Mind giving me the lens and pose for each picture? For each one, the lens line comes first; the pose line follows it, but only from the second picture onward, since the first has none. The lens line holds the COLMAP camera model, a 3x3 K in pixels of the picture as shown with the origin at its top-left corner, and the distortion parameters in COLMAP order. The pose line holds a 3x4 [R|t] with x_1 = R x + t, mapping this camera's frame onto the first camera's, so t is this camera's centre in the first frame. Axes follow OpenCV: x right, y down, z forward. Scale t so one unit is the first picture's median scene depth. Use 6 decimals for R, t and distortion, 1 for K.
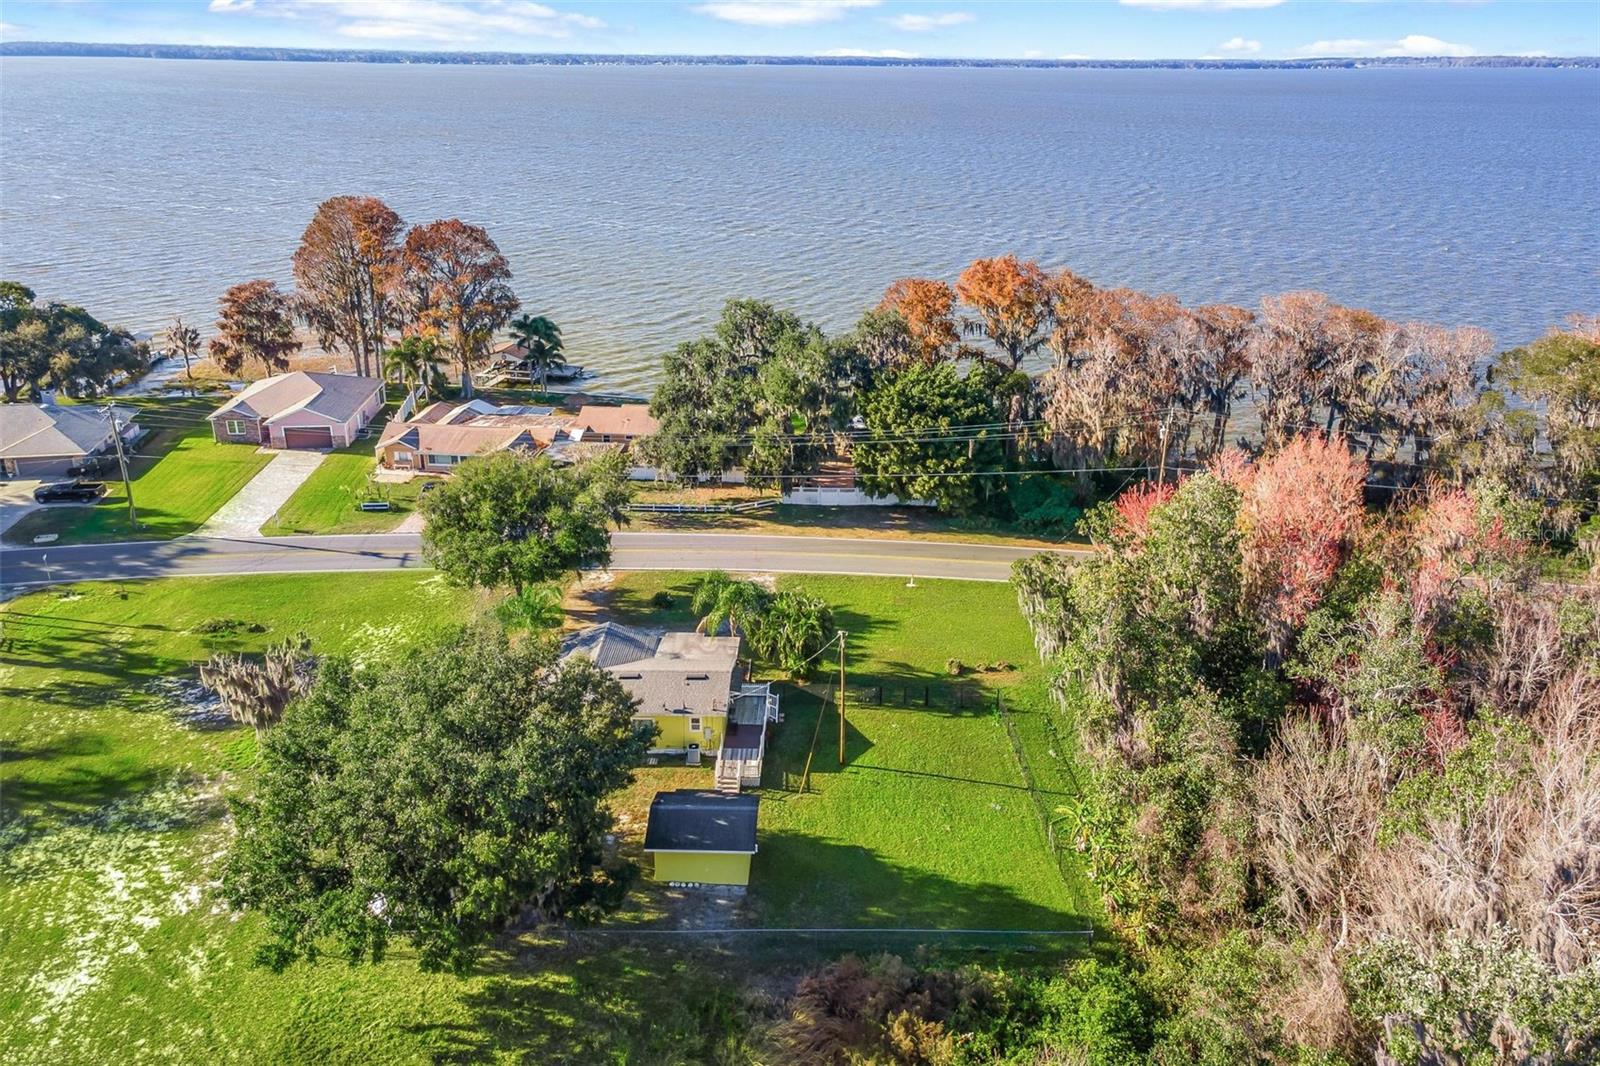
lens RADIAL K [[1203.6, 0, 800.0], [0, 1203.6, 533.0], [0, 0, 1]] dist [0.042565, 0.001313]
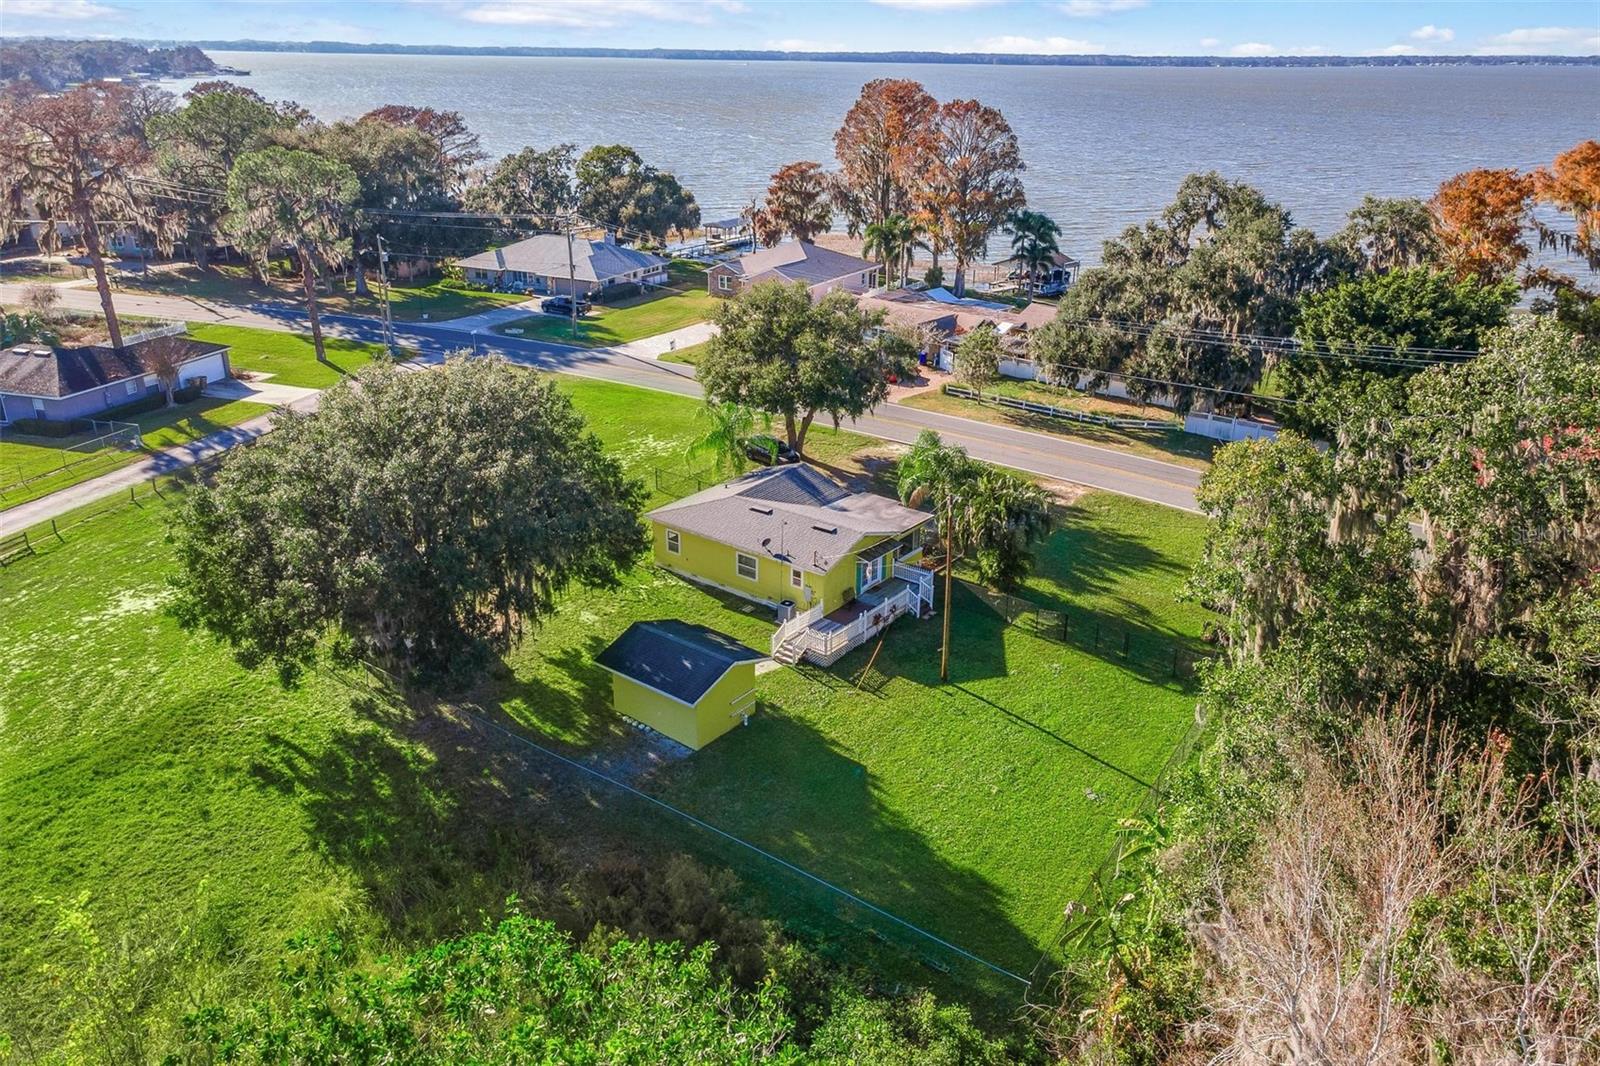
lens RADIAL K [[1157.4, 0, 800.0], [0, 1157.4, 533.0], [0, 0, 1]] dist [0.074429, 0.001353]
pose [[0.802704, 0.231591, -0.549575, 0.230723], [-0.235457, 0.969726, 0.064737, 0.052405], [0.547930, 0.077436, 0.832933, 0.232927]]
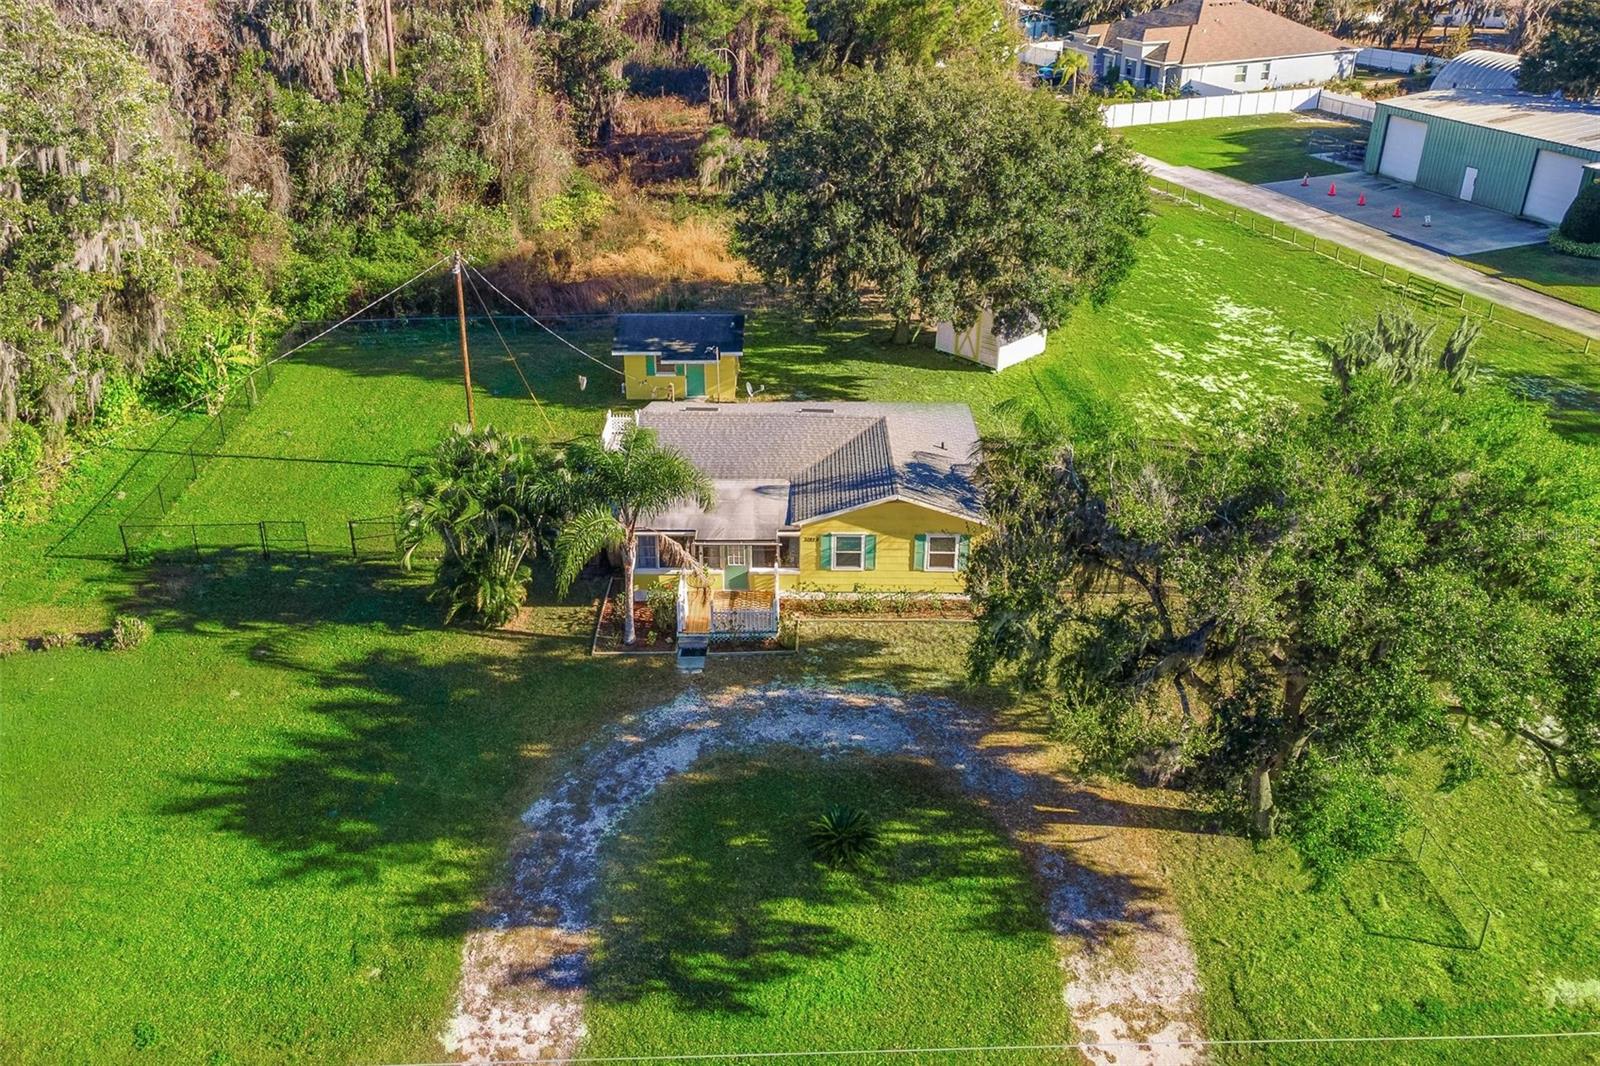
lens RADIAL K [[1203.6, 0, 800.0], [0, 1203.6, 533.0], [0, 0, 1]] dist [0.042565, 0.001313]
pose [[-0.999792, -0.003605, -0.020074, -0.089308], [-0.017943, 0.623396, 0.781701, -0.214668], [0.009697, 0.781898, -0.623331, 0.992553]]
